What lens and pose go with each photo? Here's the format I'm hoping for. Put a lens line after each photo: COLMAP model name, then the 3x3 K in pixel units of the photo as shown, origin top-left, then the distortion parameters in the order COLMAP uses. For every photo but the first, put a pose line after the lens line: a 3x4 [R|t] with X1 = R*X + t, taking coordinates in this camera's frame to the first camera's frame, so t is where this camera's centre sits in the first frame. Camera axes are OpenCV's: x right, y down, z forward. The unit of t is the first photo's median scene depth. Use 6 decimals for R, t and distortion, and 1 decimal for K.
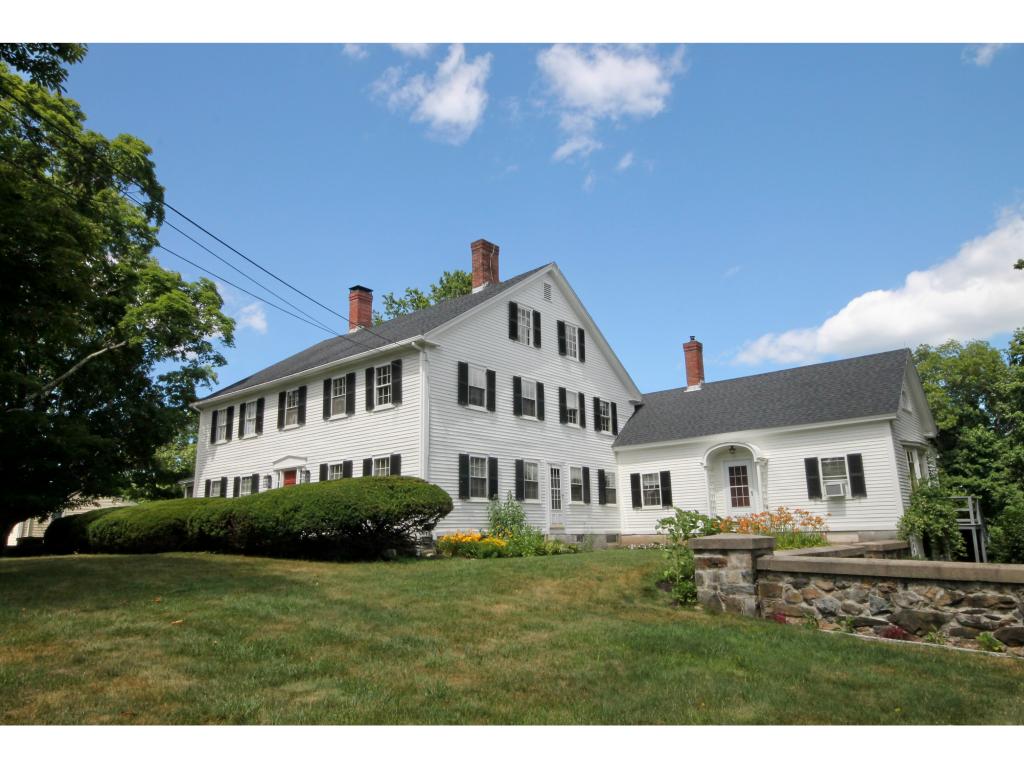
lens RADIAL K [[687.2, 0, 512.0], [0, 687.2, 394.3], [0, 0, 1]] dist [0.029200, 0.002623]
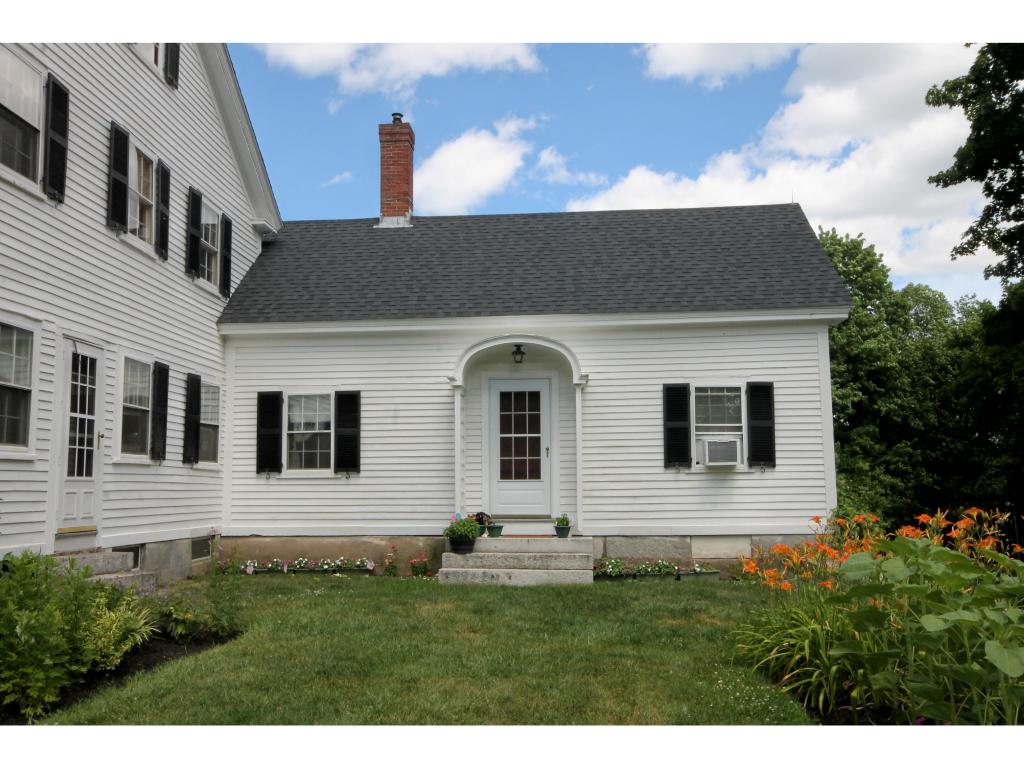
lens RADIAL K [[885.9, 0, 502.1], [0, 885.9, 399.9], [0, 0, 1]] dist [0.003345, -0.001898]
pose [[0.808761, 0.073220, 0.583562, -0.022867], [-0.128971, 0.990149, 0.054506, 0.080876], [-0.573823, -0.119345, 0.810237, 0.541057]]
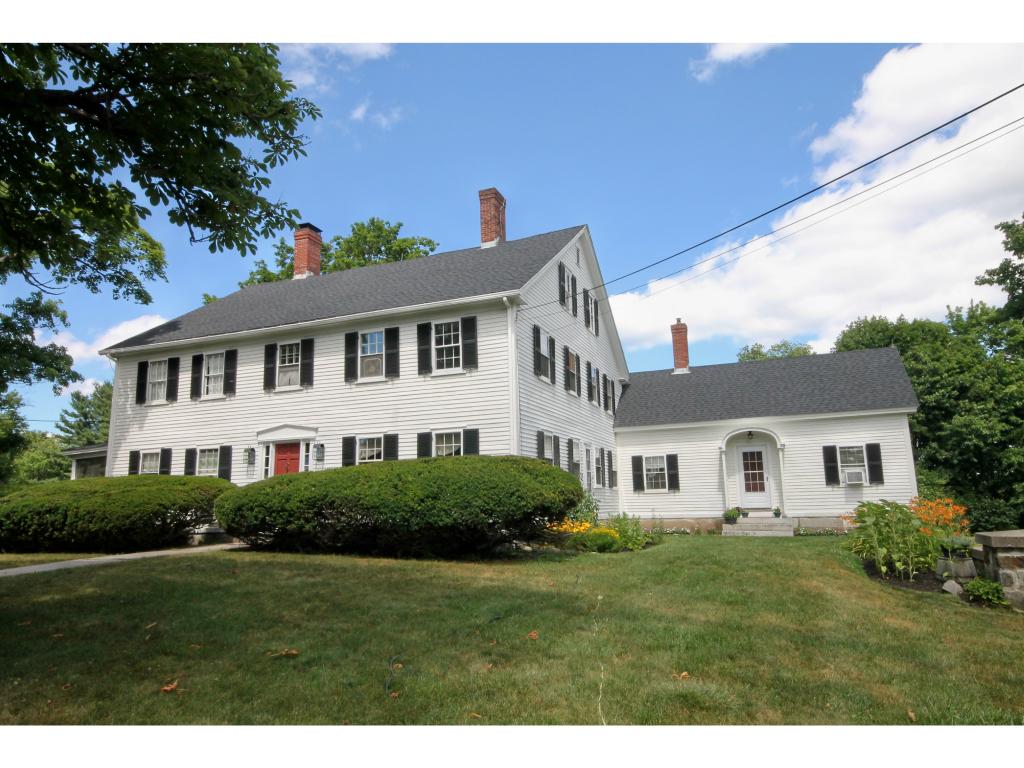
lens RADIAL K [[687.2, 0, 506.5], [0, 687.2, 393.8], [0, 0, 1]] dist [0.029200, 0.002623]
pose [[0.945754, 0.051316, 0.320805, -0.344292], [-0.062306, 0.997767, 0.024081, 0.018489], [-0.318852, -0.042763, 0.946839, 0.166727]]
